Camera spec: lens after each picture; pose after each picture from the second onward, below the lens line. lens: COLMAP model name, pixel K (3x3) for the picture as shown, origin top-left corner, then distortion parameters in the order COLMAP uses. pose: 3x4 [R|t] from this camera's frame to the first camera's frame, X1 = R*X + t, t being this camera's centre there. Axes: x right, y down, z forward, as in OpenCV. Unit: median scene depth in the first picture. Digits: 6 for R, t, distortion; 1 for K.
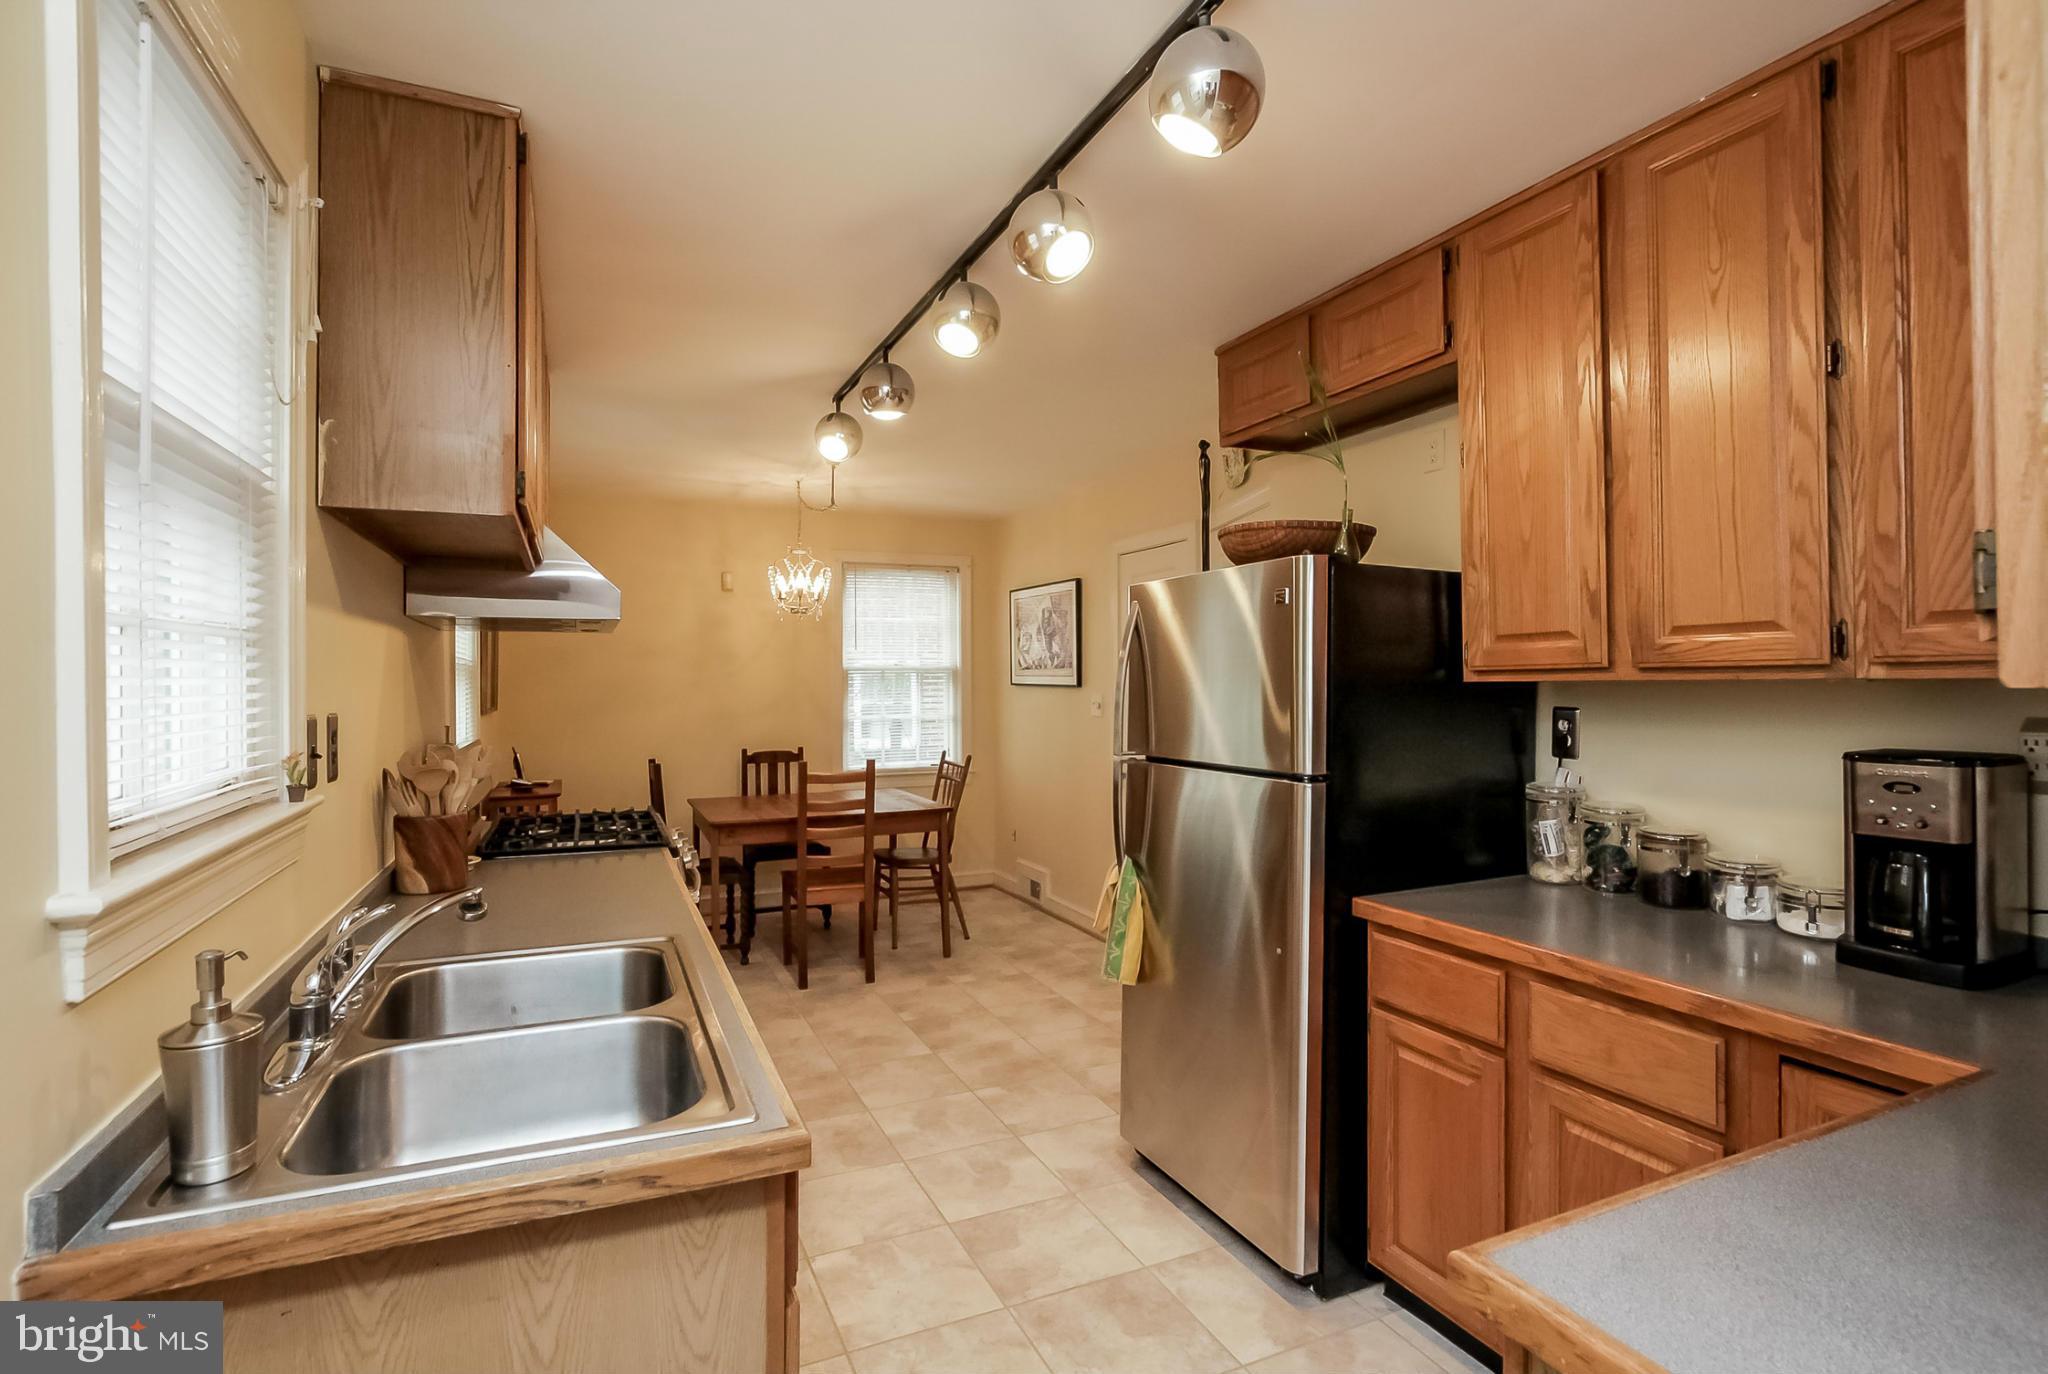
lens RADIAL K [[972.9, 0, 1024.1], [0, 972.9, 661.0], [0, 0, 1]] dist [-0.013779, 0.000067]
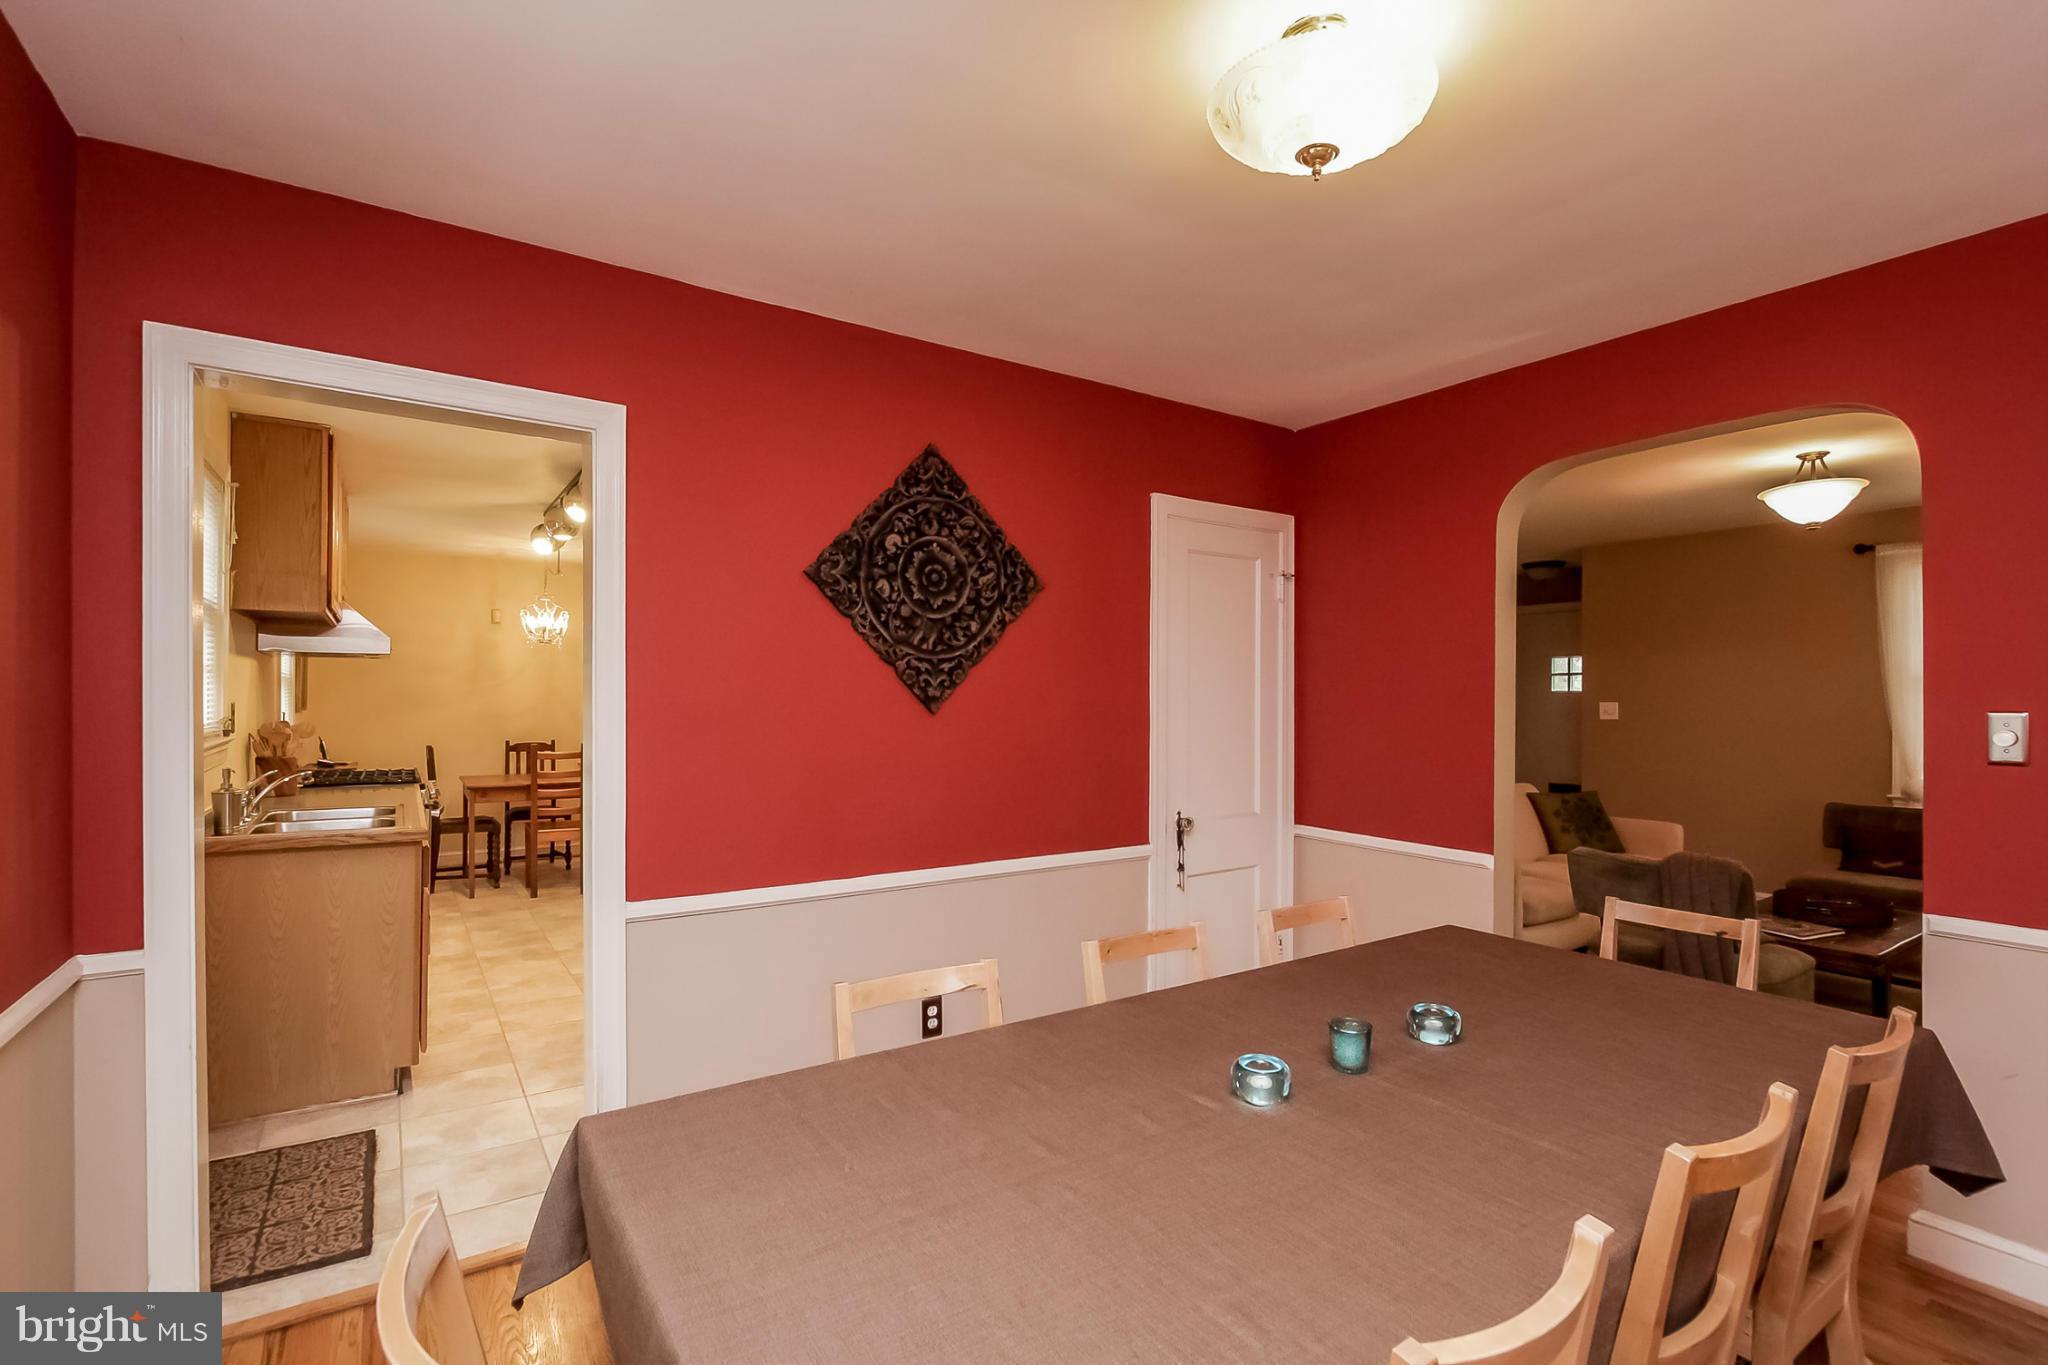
lens RADIAL K [[938.5, 0, 1024.0], [0, 938.5, 682.5], [0, 0, 1]] dist [-0.012289, -0.000143]
pose [[0.986124, 0.010815, 0.165655, 0.408439], [-0.011796, 0.999918, 0.004937, -0.012649], [-0.165588, -0.006823, 0.986171, -0.801051]]
